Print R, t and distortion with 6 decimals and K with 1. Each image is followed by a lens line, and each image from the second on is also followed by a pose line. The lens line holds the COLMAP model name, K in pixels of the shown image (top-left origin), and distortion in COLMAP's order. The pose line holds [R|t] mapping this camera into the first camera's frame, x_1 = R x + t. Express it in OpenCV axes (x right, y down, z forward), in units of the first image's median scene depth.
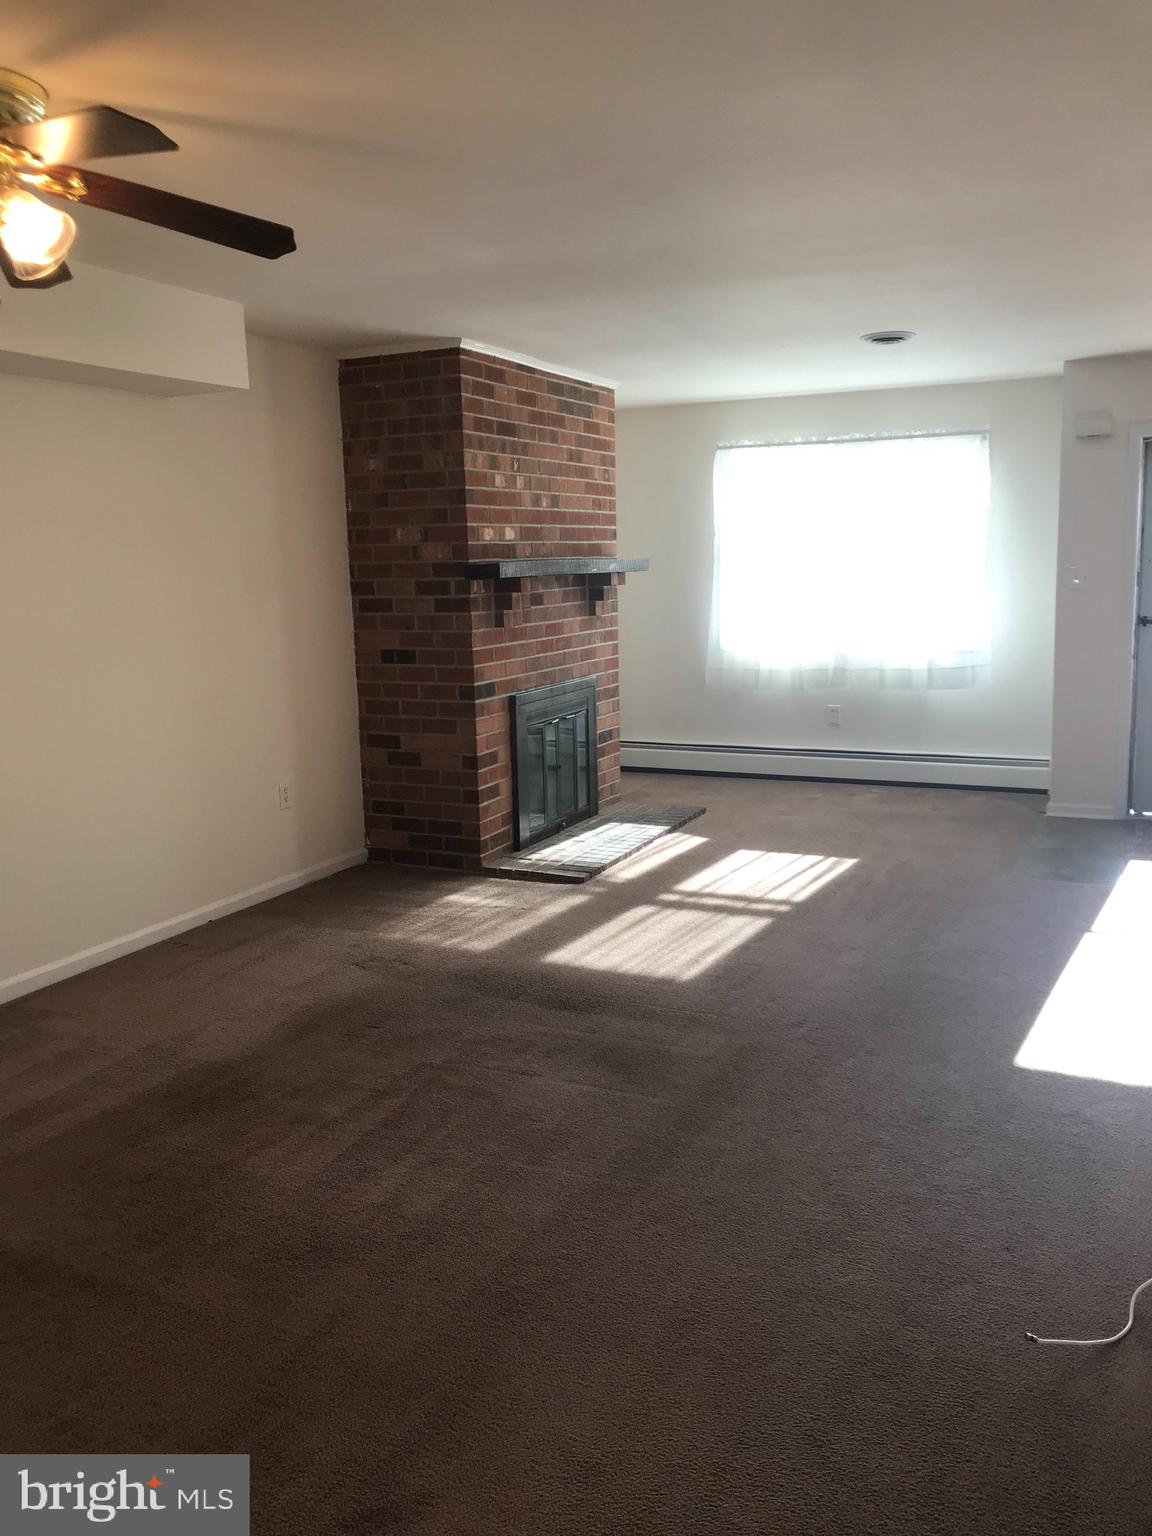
lens RADIAL K [[1271.4, 0, 575.7], [0, 1271.4, 766.4], [0, 0, 1]] dist [0.029906, -0.042117]
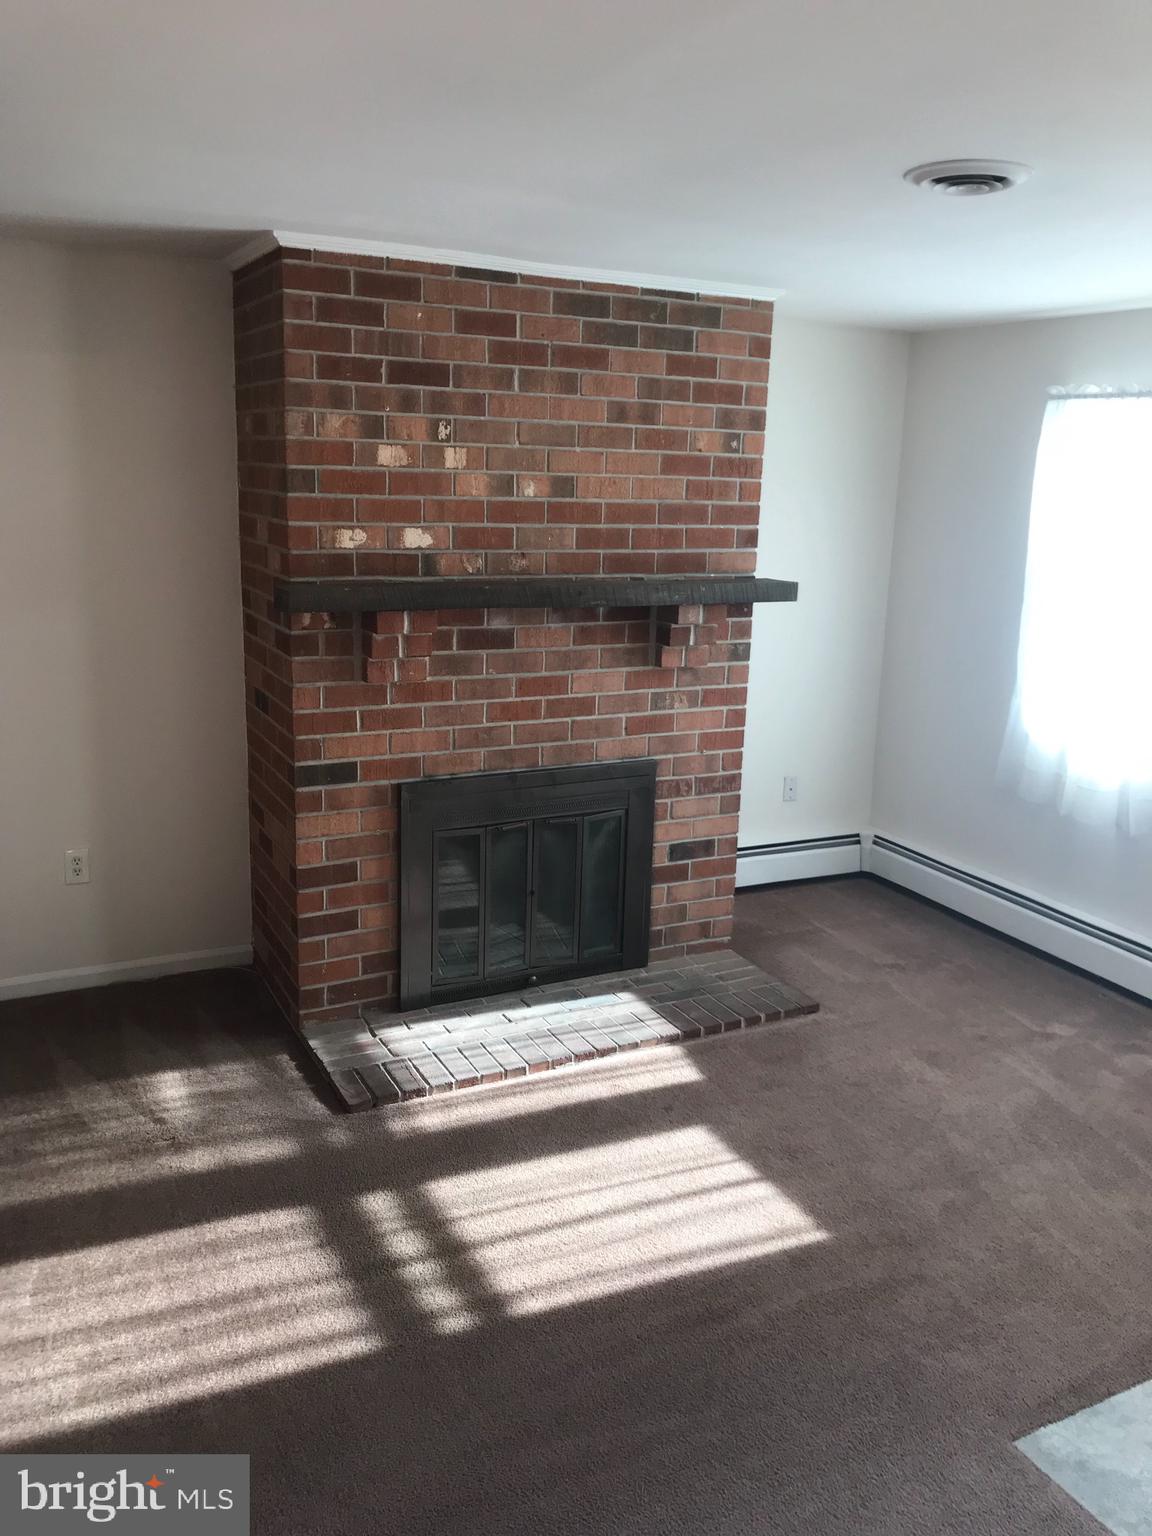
lens RADIAL K [[1271.4, 0, 566.1], [0, 1271.4, 741.7], [0, 0, 1]] dist [0.029906, -0.042117]
pose [[0.801167, 0.175269, -0.572199, 0.393117], [-0.149014, 0.984461, 0.092906, -0.152055], [0.579591, 0.010833, 0.814835, 0.520327]]
